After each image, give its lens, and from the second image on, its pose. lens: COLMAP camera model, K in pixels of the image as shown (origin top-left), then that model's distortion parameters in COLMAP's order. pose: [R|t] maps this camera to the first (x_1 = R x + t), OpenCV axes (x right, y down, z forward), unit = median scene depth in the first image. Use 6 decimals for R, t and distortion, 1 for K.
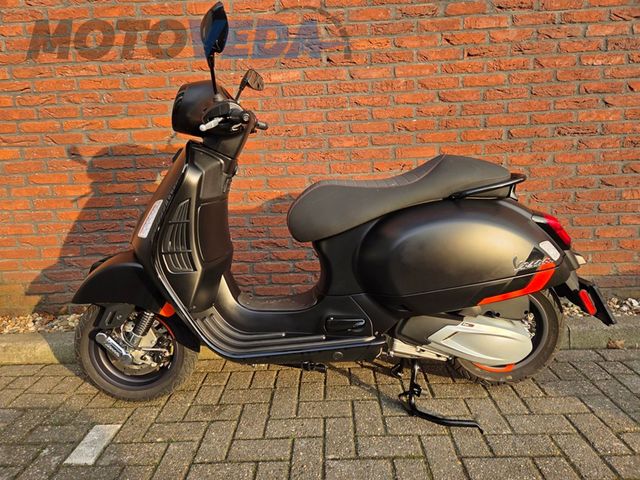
lens RADIAL K [[424.5, 0, 317.6], [0, 424.5, 240.8], [0, 0, 1]] dist [0.066232, -0.045238]
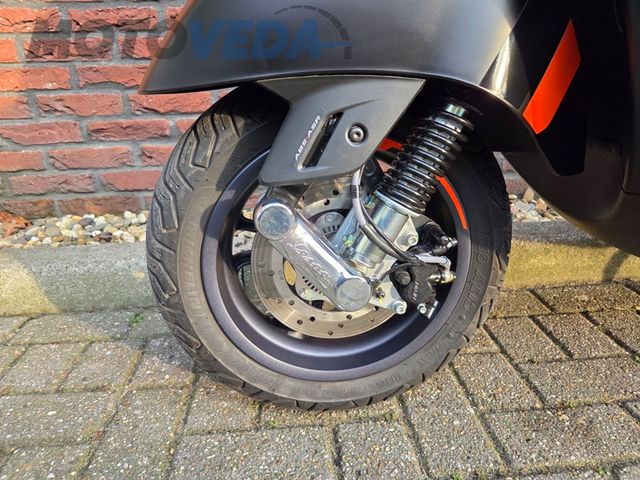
lens RADIAL K [[424.5, 0, 317.6], [0, 424.5, 244.2], [0, 0, 1]] dist [0.066232, -0.045238]
pose [[0.994728, -0.027236, 0.098864, -0.373372], [0.012151, 0.988598, 0.150087, 0.149101], [-0.101824, -0.148095, 0.983717, 0.542911]]
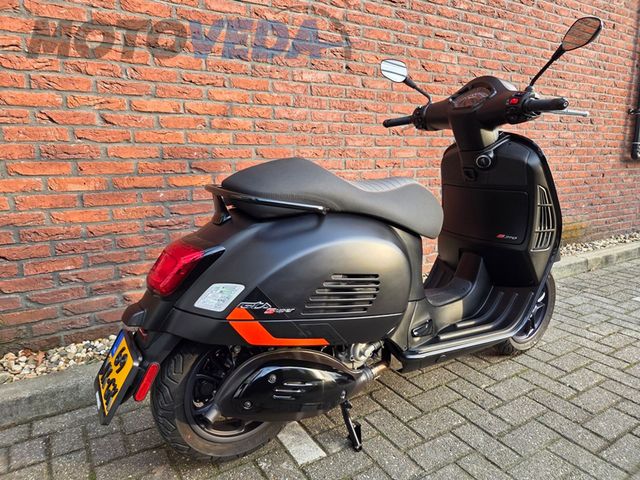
lens RADIAL K [[424.5, 0, 320.2], [0, 424.5, 240.0], [0, 0, 1]] dist [0.066232, -0.045238]
pose [[0.836366, -0.069698, 0.543723, -0.678962], [0.076558, 0.997015, 0.010041, 0.011257], [-0.542799, 0.033228, 0.839205, 0.113592]]
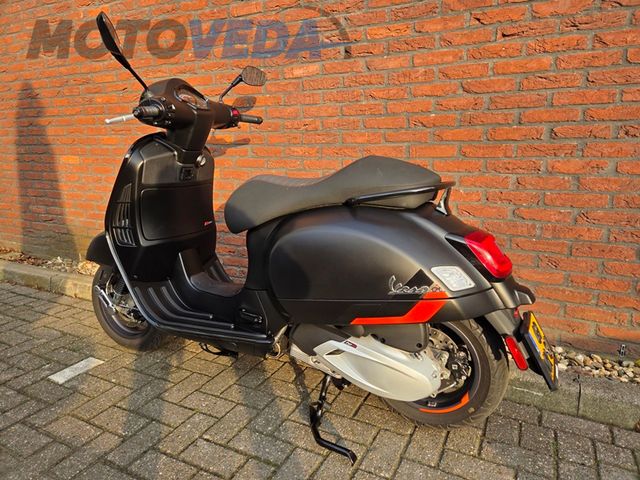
lens RADIAL K [[424.5, 0, 315.5], [0, 424.5, 243.7], [0, 0, 1]] dist [0.066232, -0.045238]
pose [[0.899223, 0.130685, -0.417515, 0.424269], [-0.120256, 0.991416, 0.051317, -0.035606], [0.420637, 0.004063, 0.907220, 0.098888]]
